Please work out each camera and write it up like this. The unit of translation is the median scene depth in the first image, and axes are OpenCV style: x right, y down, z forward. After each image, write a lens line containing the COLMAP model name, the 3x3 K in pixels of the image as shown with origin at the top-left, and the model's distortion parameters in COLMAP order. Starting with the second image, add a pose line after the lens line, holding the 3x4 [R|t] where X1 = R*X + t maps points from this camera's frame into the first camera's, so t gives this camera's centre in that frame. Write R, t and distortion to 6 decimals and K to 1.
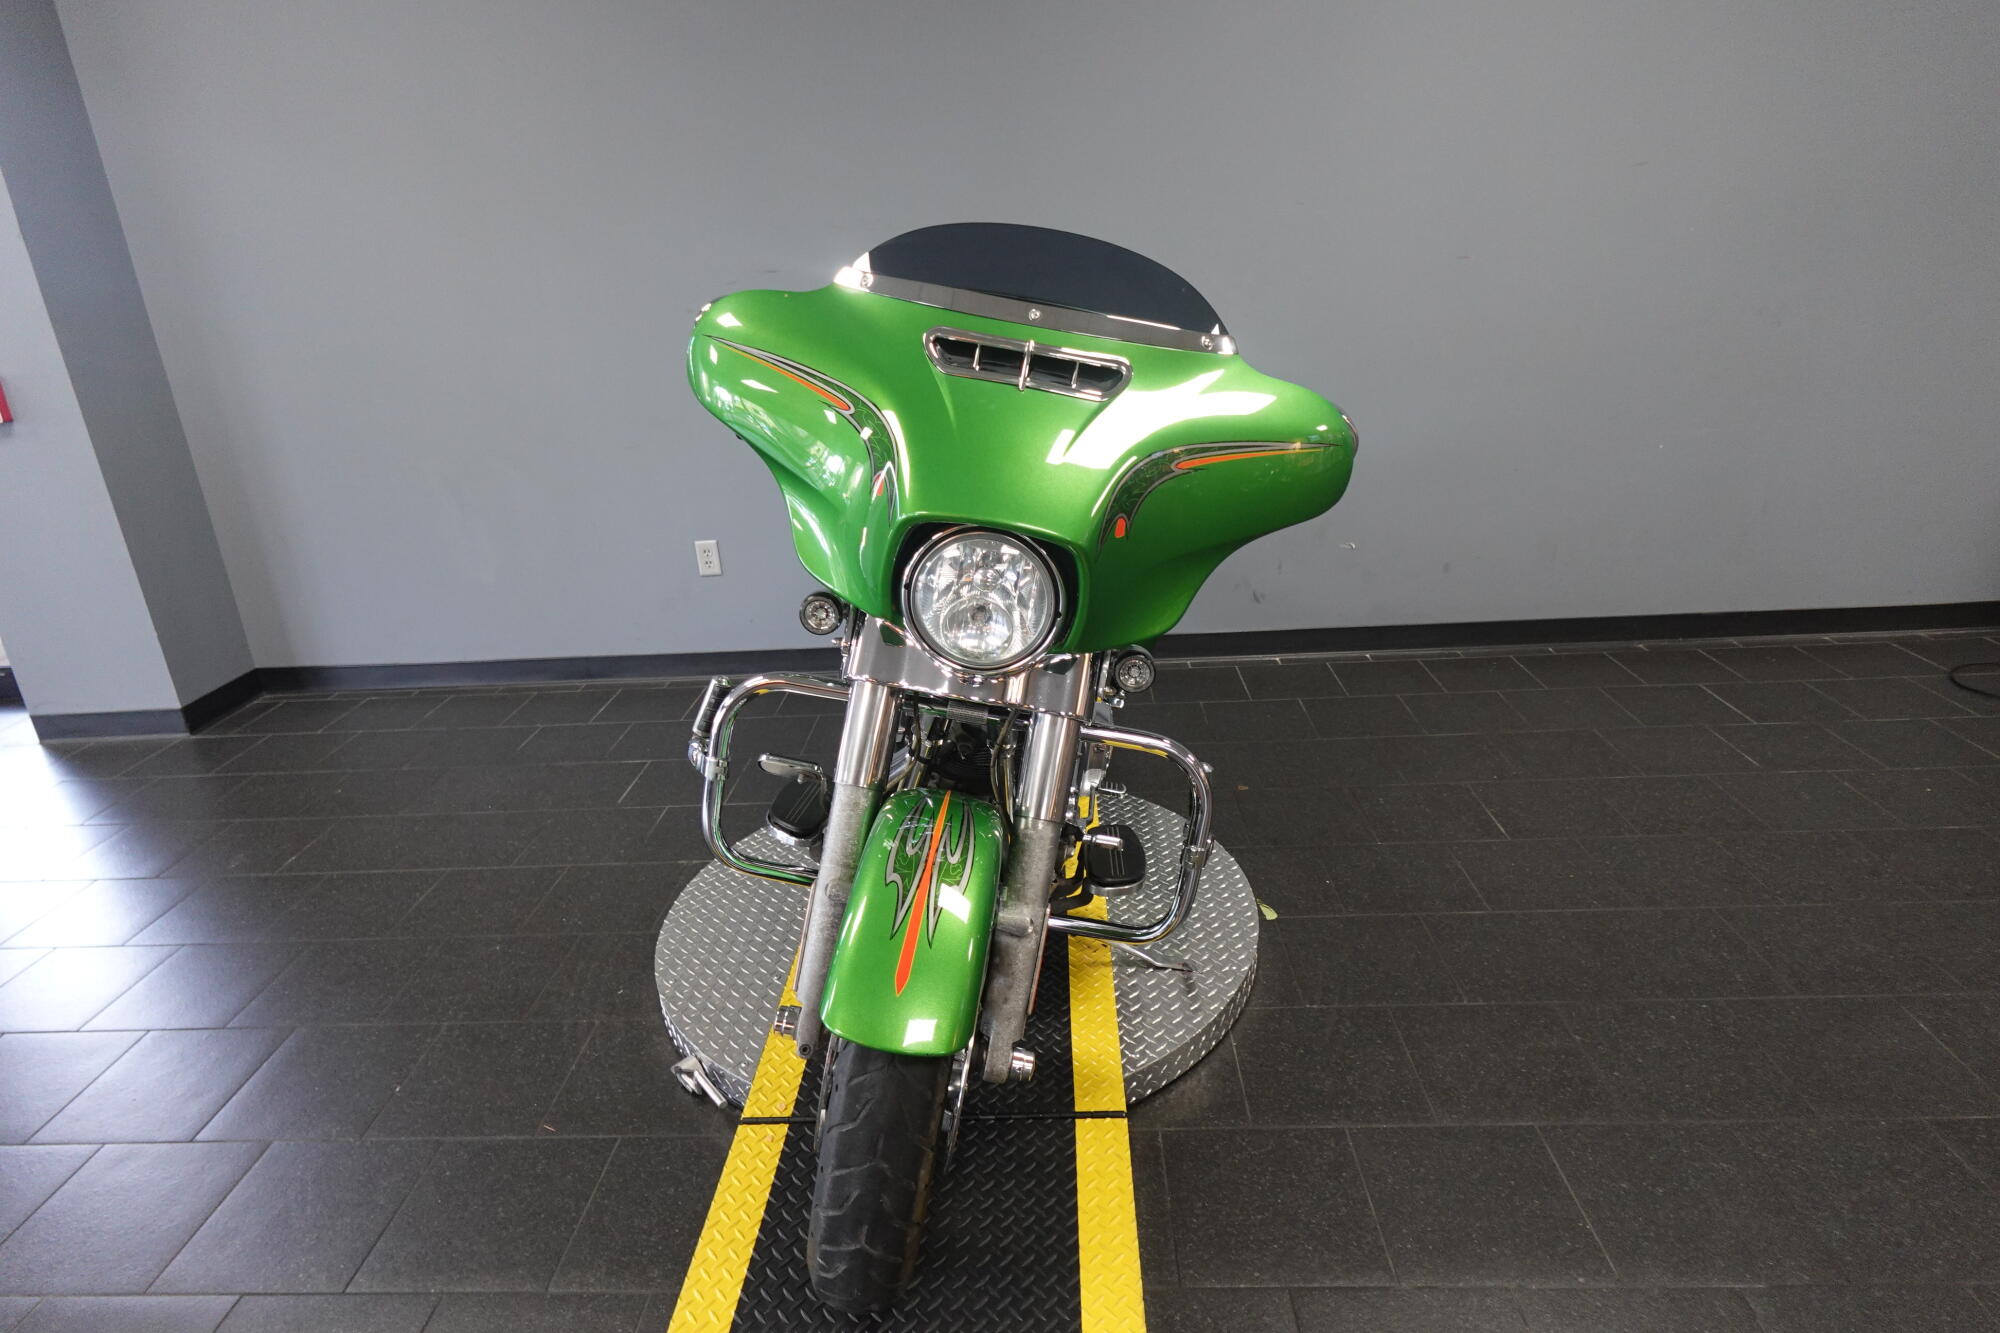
lens RADIAL K [[1138.8, 0, 1000.0], [0, 1138.8, 666.5], [0, 0, 1]] dist [-0.000209, -0.001036]
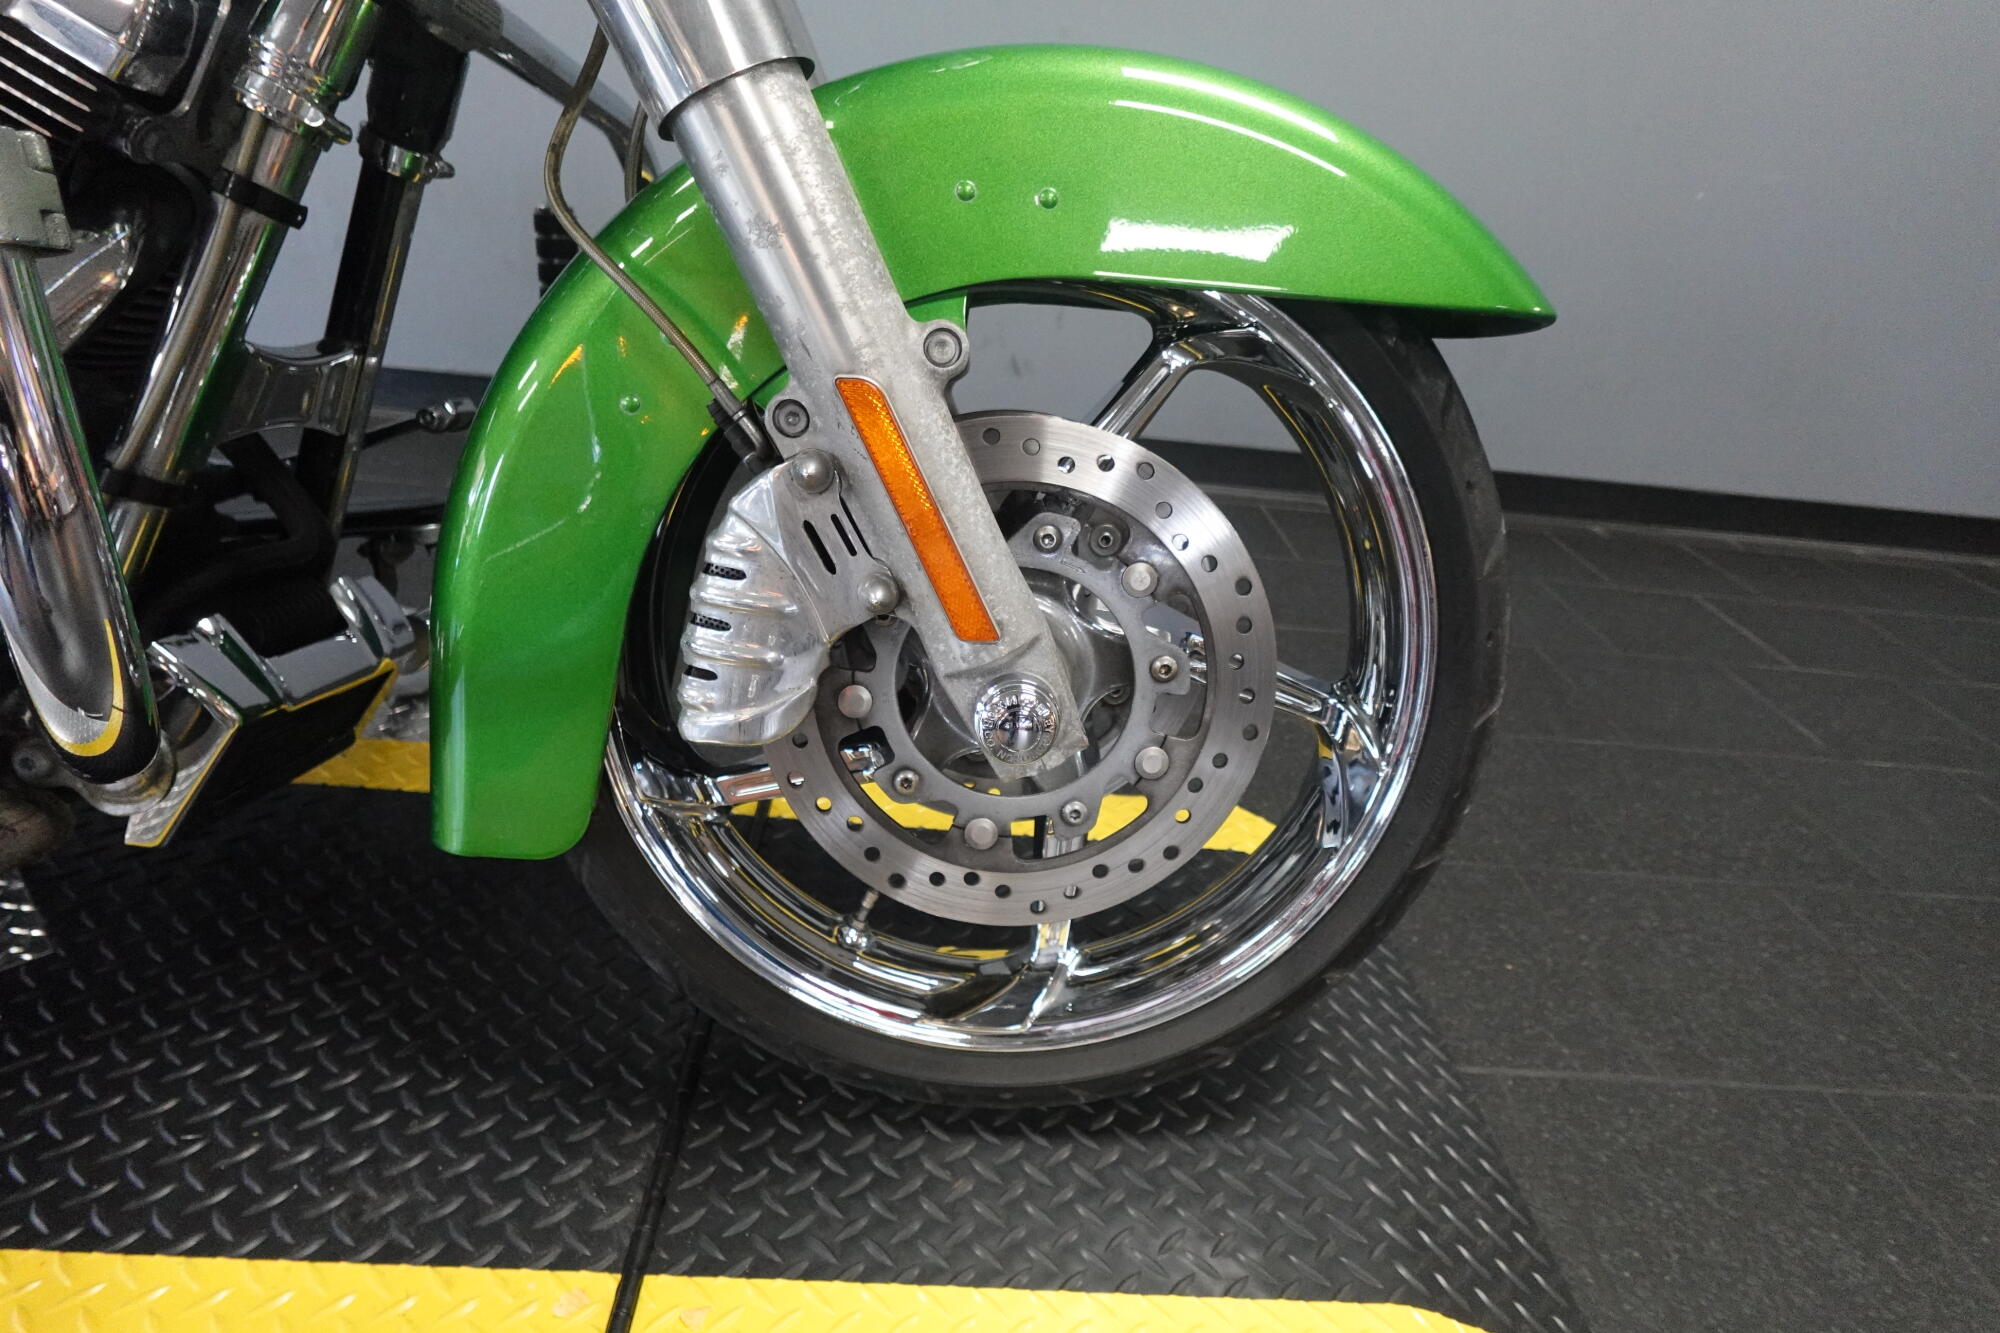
lens RADIAL K [[1132.2, 0, 1000.0], [0, 1132.2, 666.5], [0, 0, 1]] dist [-0.004241, -0.001518]
pose [[0.985683, 0.109341, 0.128346, 0.217690], [-0.123400, 0.986545, 0.107240, 0.042948], [-0.114894, -0.121543, 0.985914, 0.551332]]
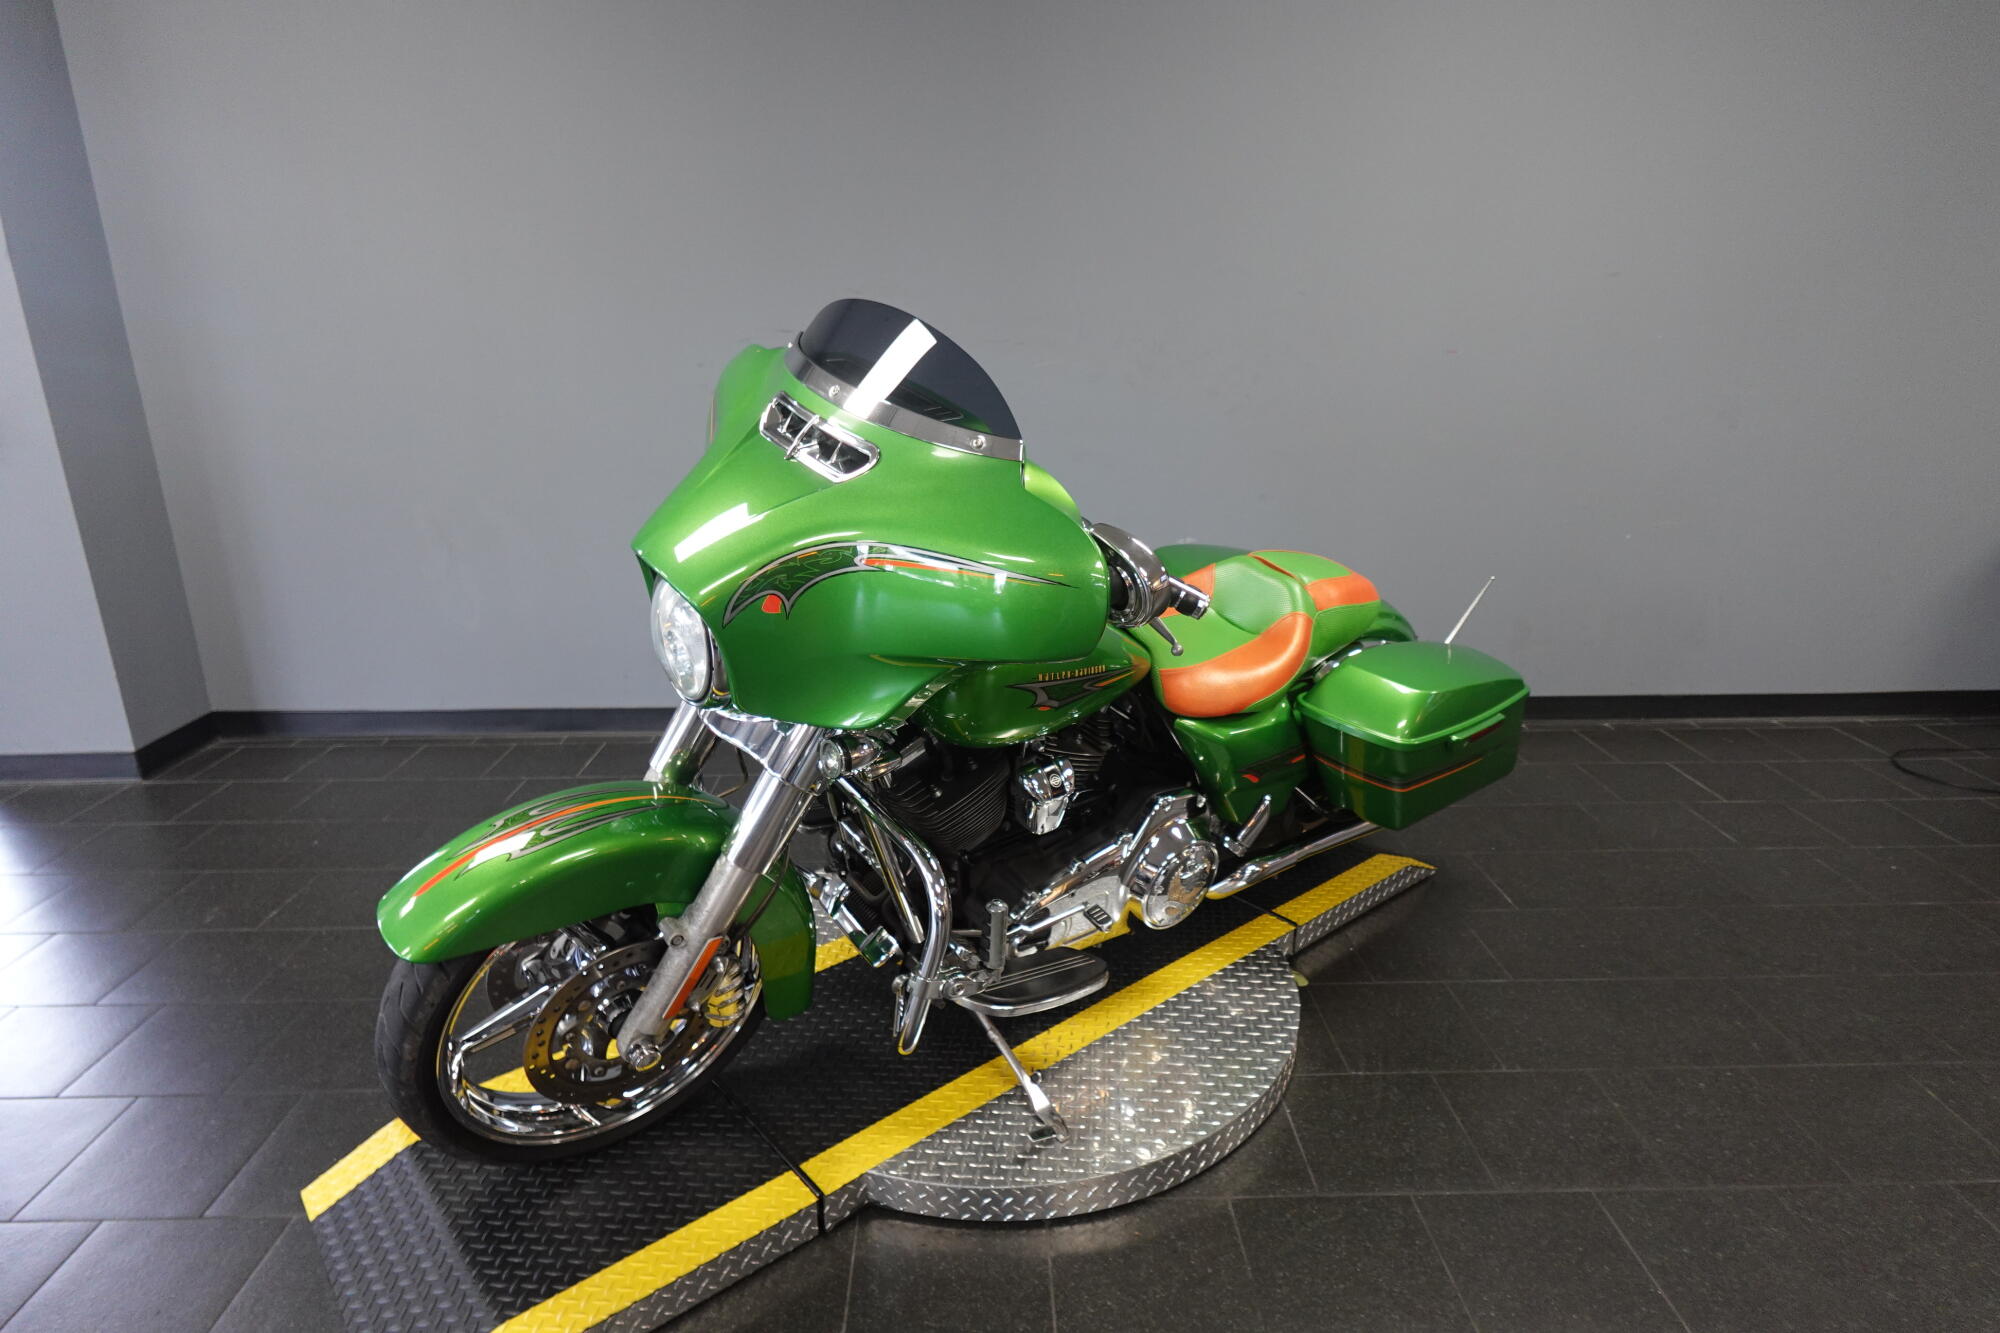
lens RADIAL K [[1137.2, 0, 1000.0], [0, 1137.2, 666.5], [0, 0, 1]] dist [0.003188, -0.004035]
pose [[0.996707, 0.029236, 0.075632, -0.100823], [-0.025009, 0.998104, -0.056239, 0.001811], [-0.077133, 0.054162, 0.995549, -0.001944]]
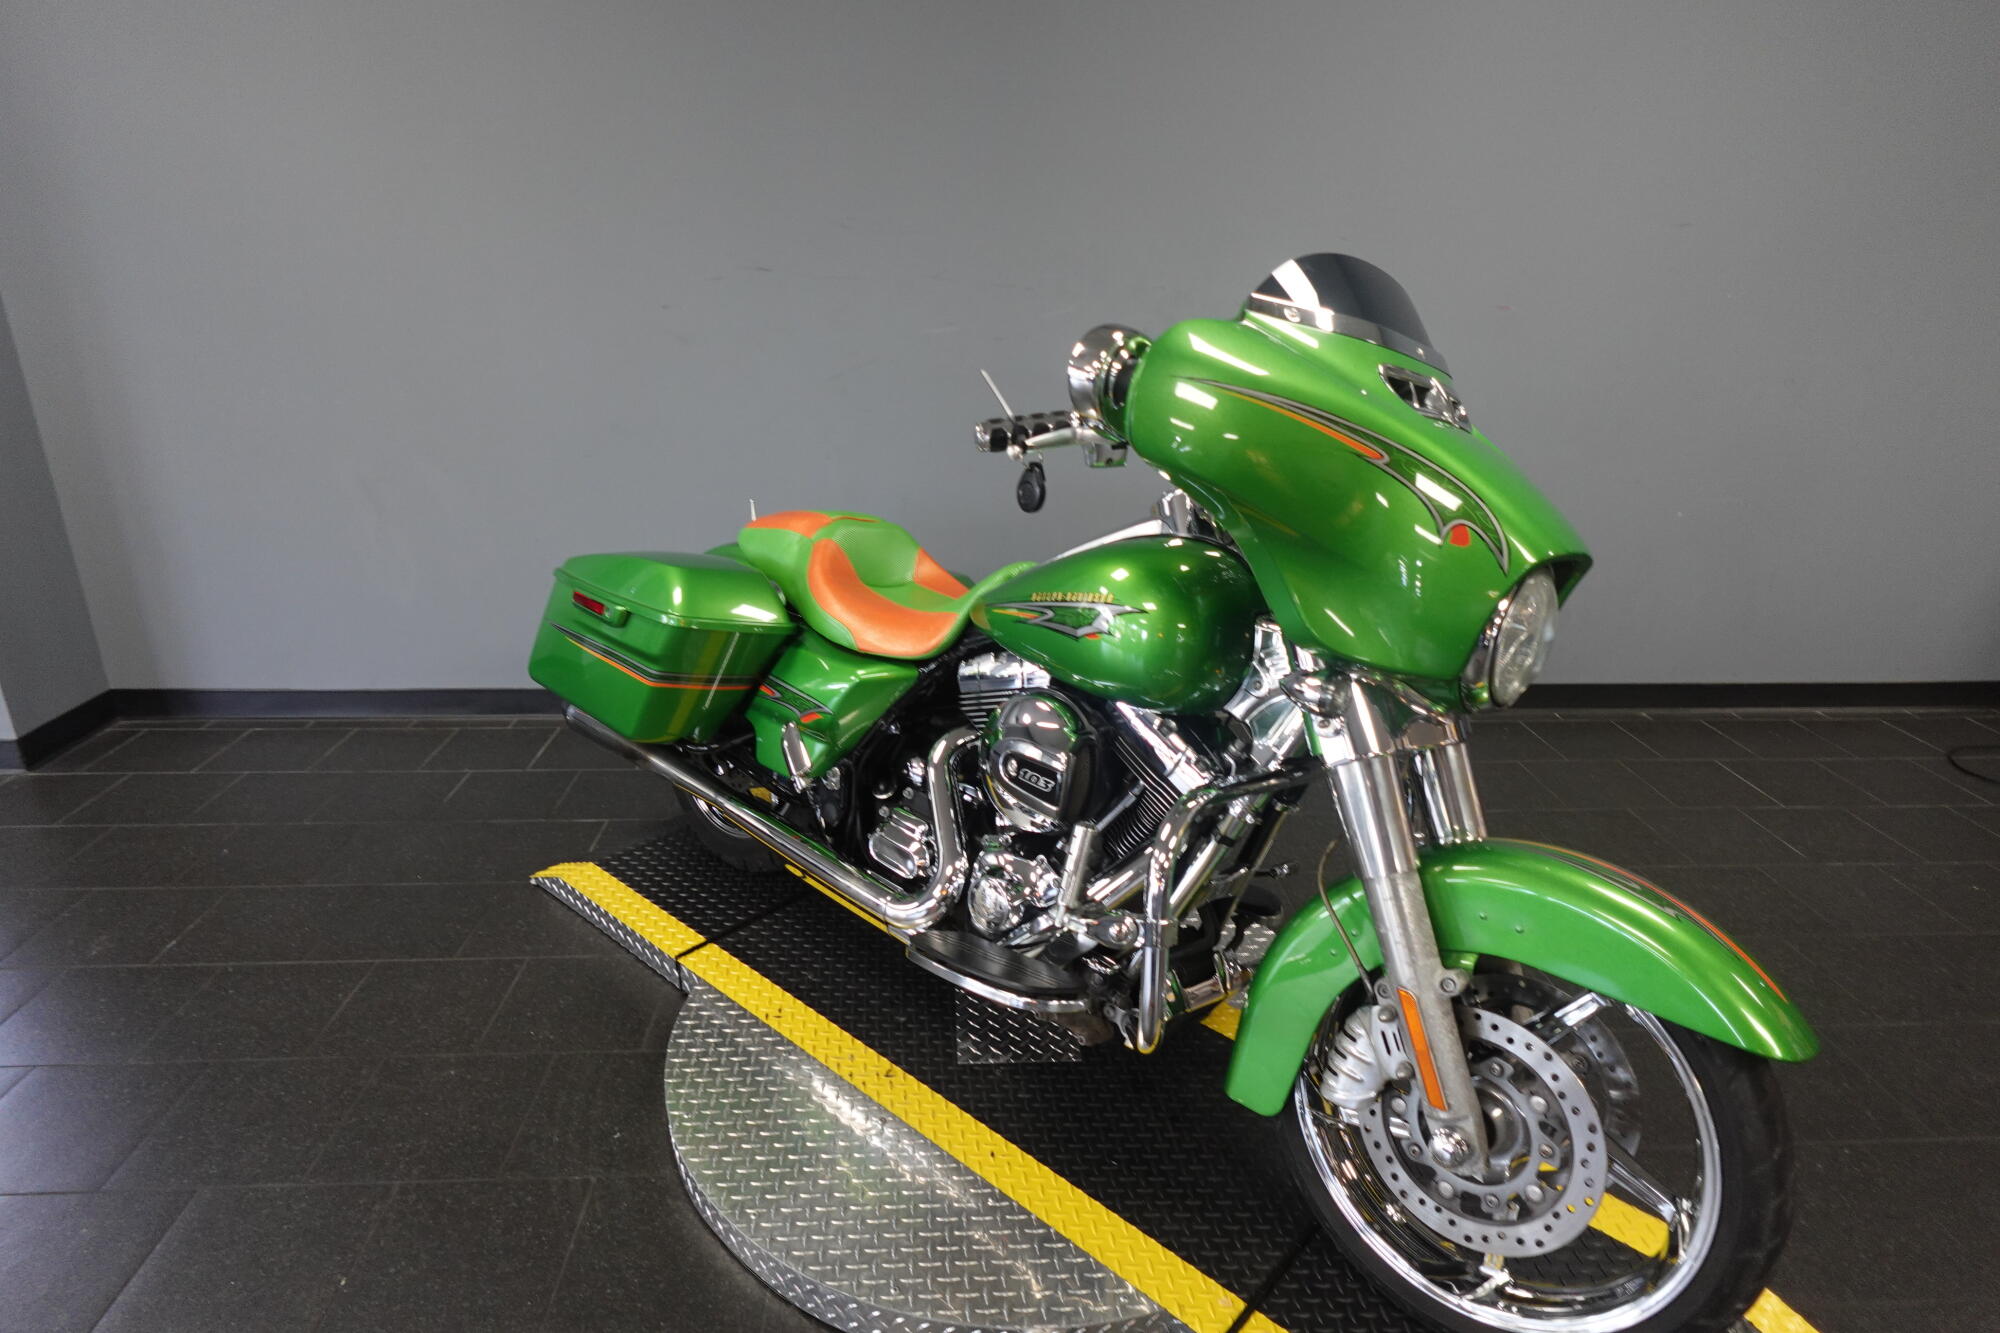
lens RADIAL K [[1137.2, 0, 1000.0], [0, 1137.2, 666.5], [0, 0, 1]] dist [0.003037, -0.003081]
pose [[0.993085, 0.033861, 0.112413, -0.134178], [-0.033640, 0.999427, -0.003860, -0.050321], [-0.112479, 0.000052, 0.993654, 0.123182]]
